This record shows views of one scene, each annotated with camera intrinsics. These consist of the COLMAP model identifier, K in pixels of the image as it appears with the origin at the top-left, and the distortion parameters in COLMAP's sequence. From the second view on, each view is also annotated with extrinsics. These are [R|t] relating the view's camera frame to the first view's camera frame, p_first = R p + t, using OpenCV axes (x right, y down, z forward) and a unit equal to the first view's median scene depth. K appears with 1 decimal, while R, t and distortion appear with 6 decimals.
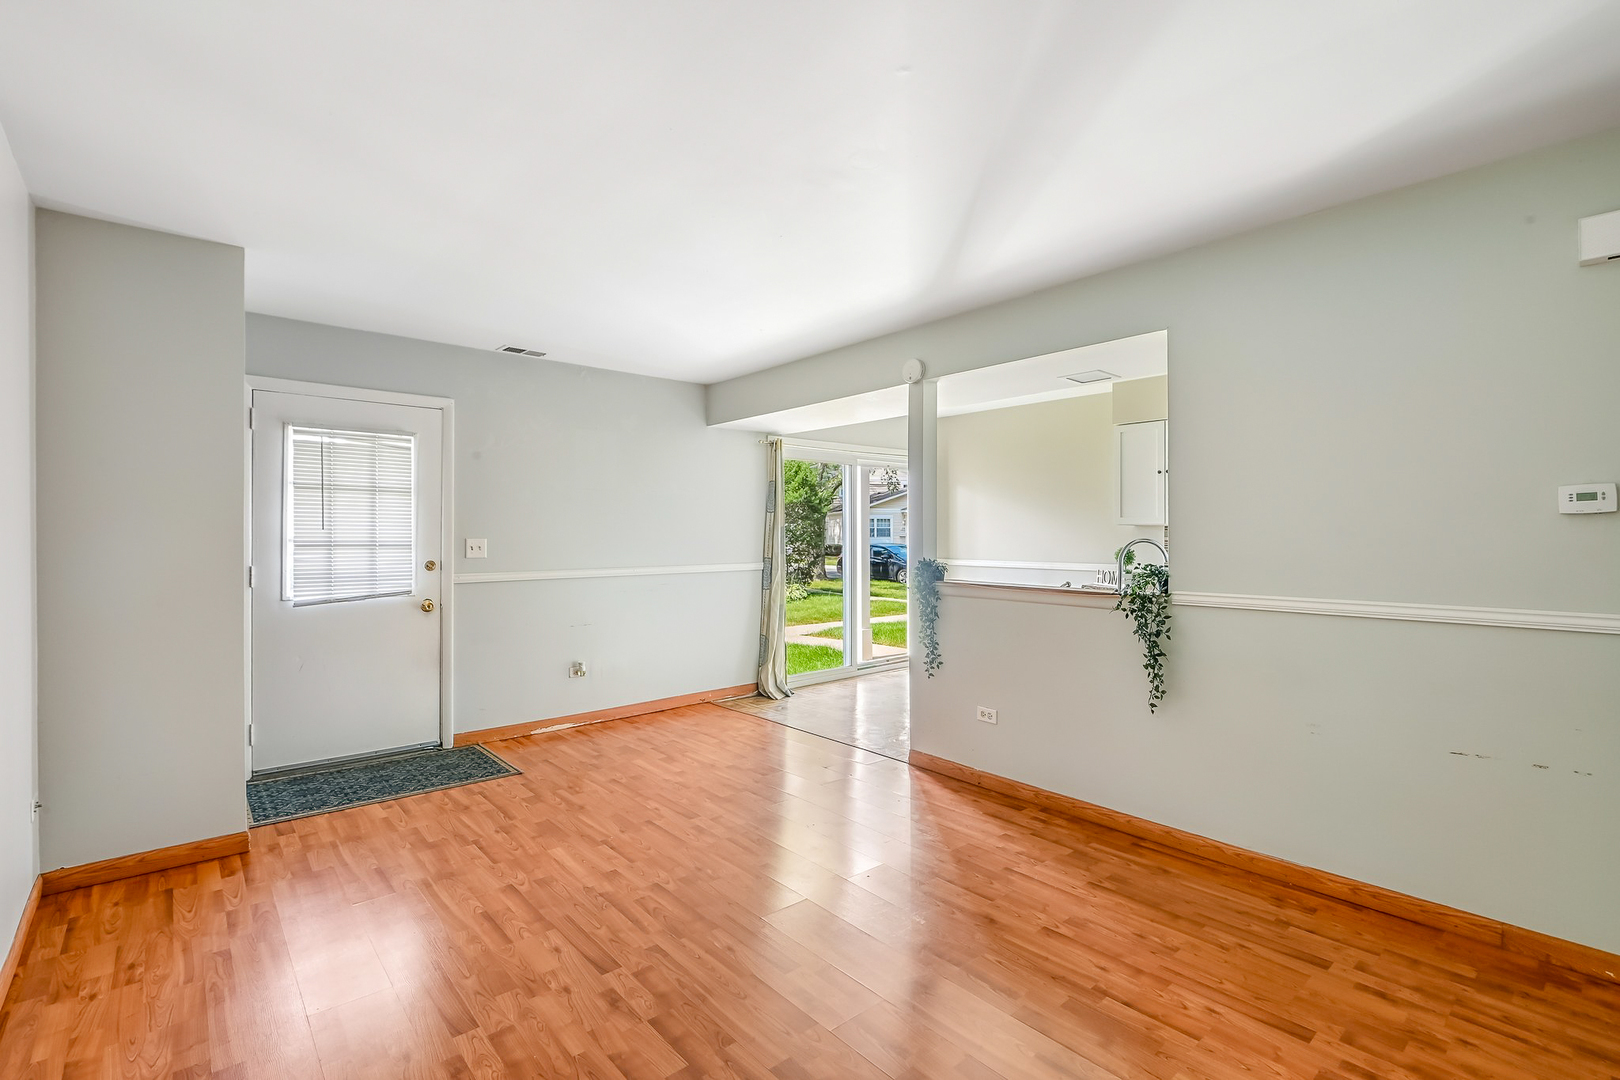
lens RADIAL K [[742.3, 0, 796.6], [0, 742.3, 540.0], [0, 0, 1]] dist [-0.003837, -0.002961]
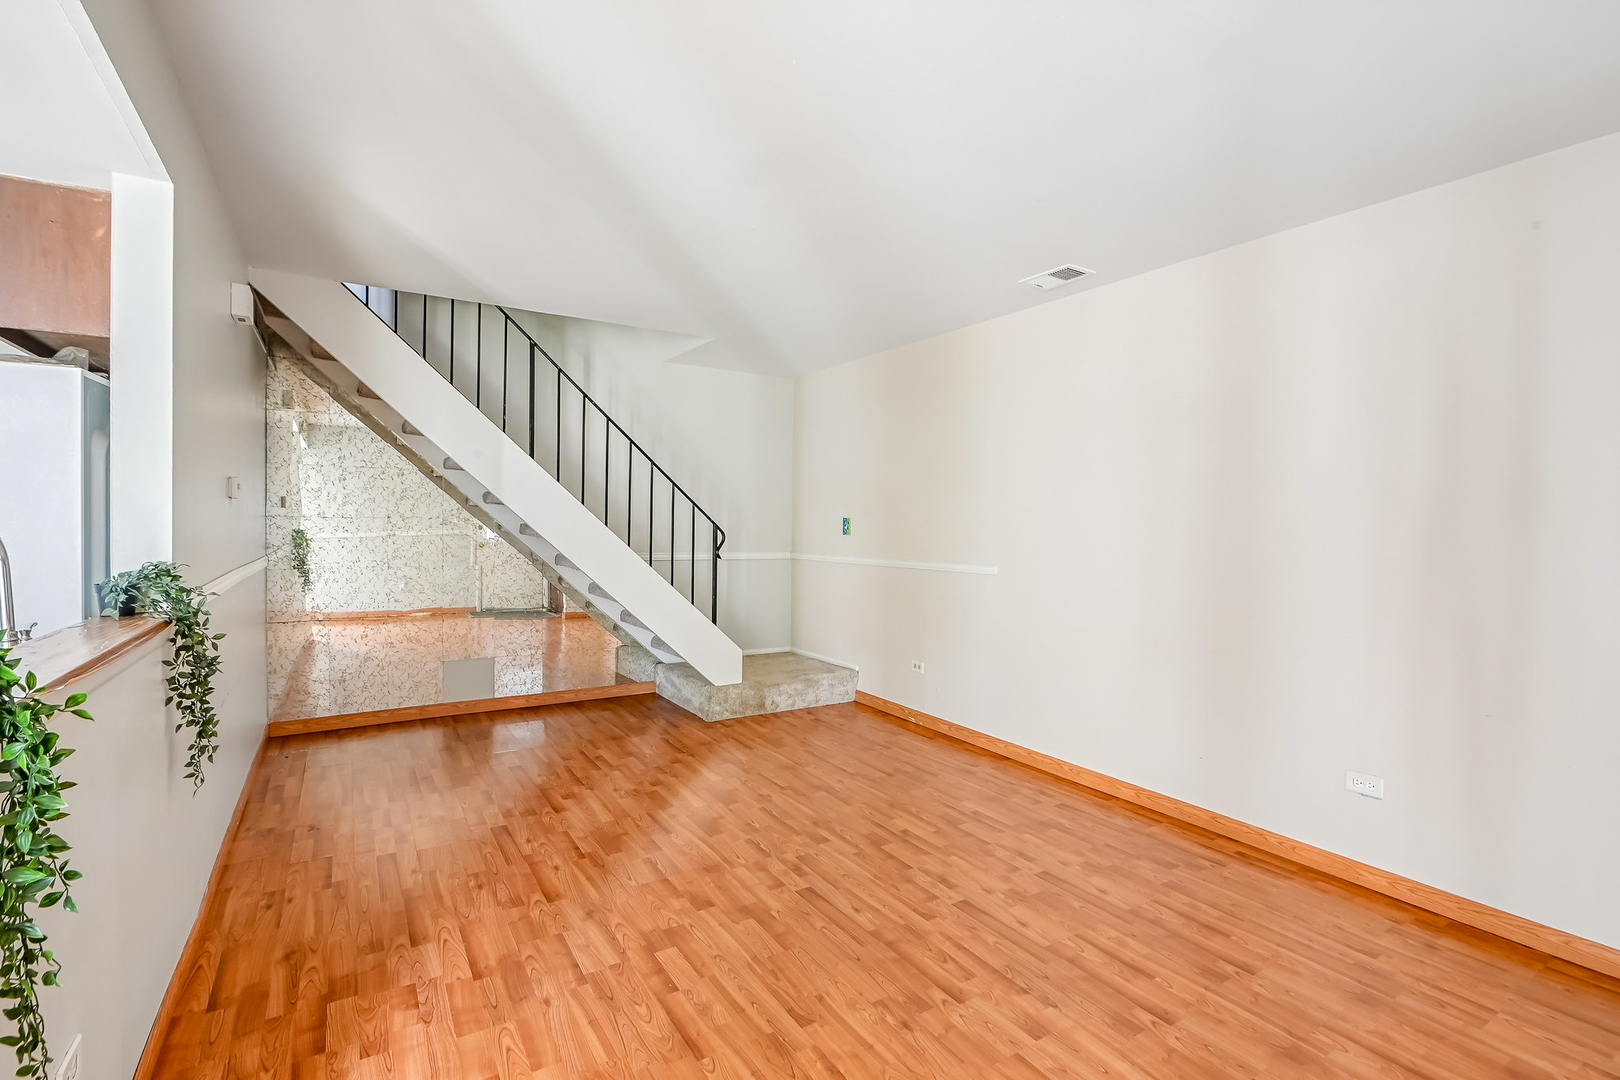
lens RADIAL K [[742.3, 0, 822.4], [0, 742.3, 537.3], [0, 0, 1]] dist [-0.003837, -0.002961]
pose [[-0.992516, -0.016588, 0.120986, -0.130947], [-0.013485, 0.999560, 0.026421, -0.010055], [-0.121371, 0.024591, -0.992303, 1.666587]]
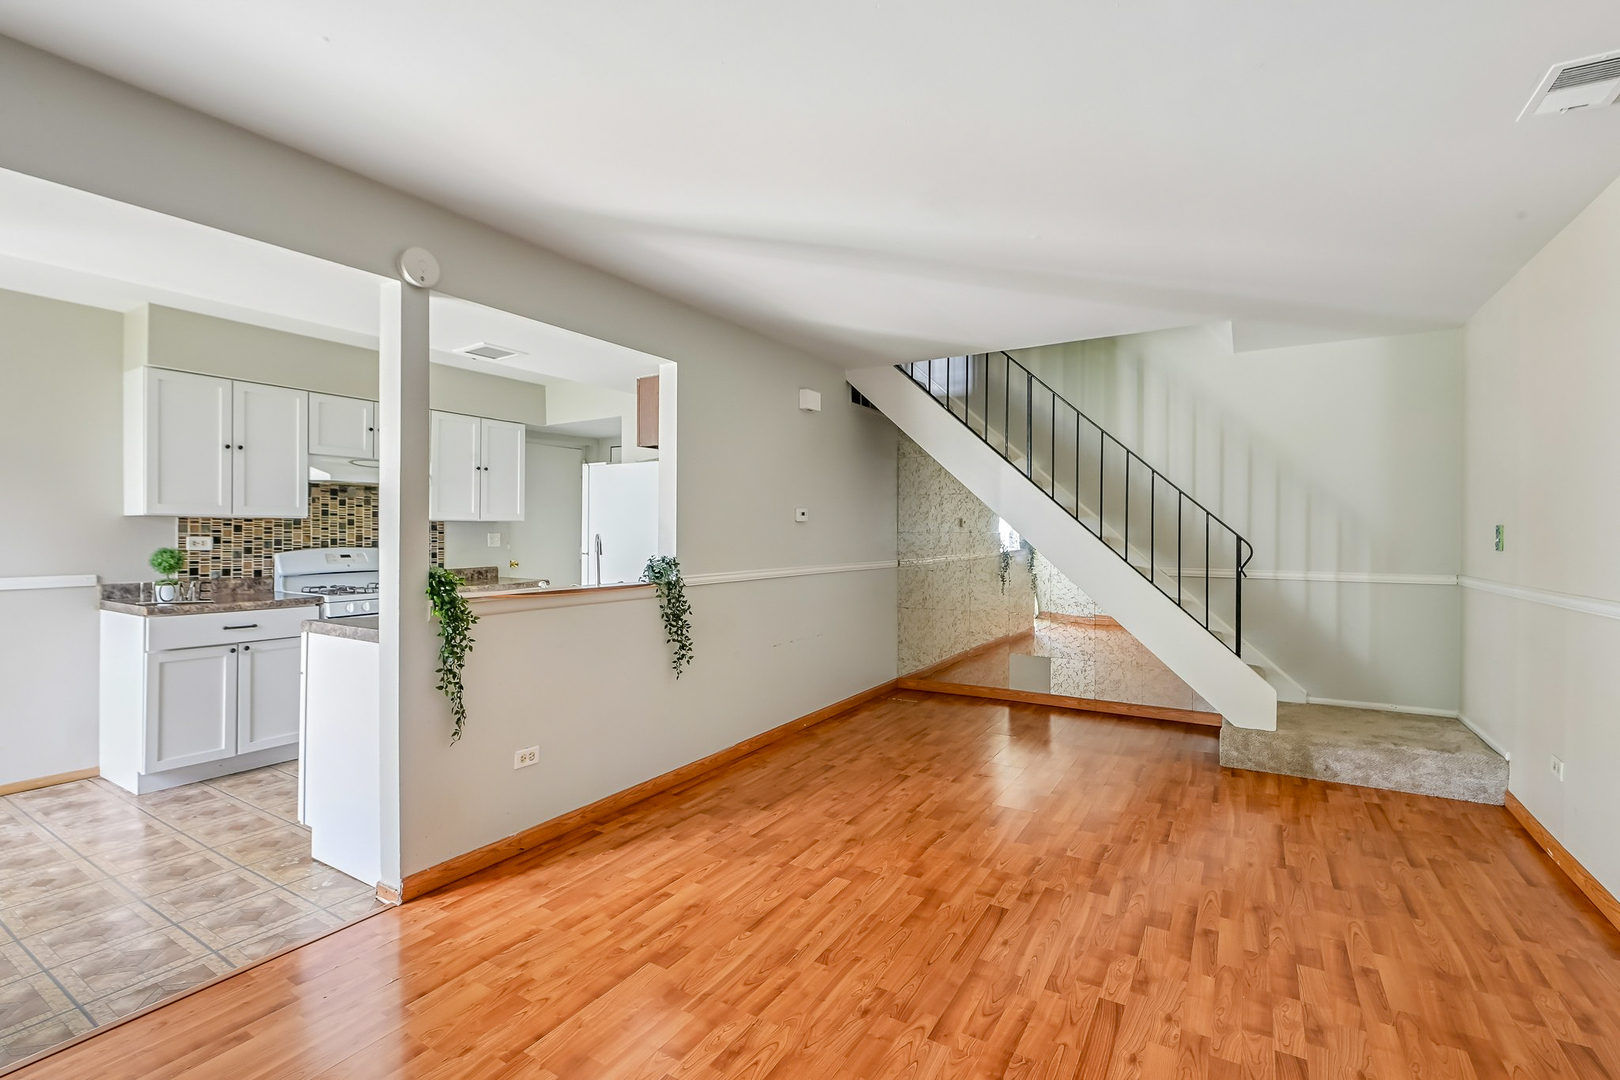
lens RADIAL K [[742.3, 0, 798.3], [0, 742.3, 533.5], [0, 0, 1]] dist [-0.003837, -0.002961]
pose [[-0.321946, -0.003971, 0.946750, -0.770289], [0.004324, 0.999975, 0.005665, -0.008341], [-0.946748, 0.005918, -0.321921, 1.287277]]
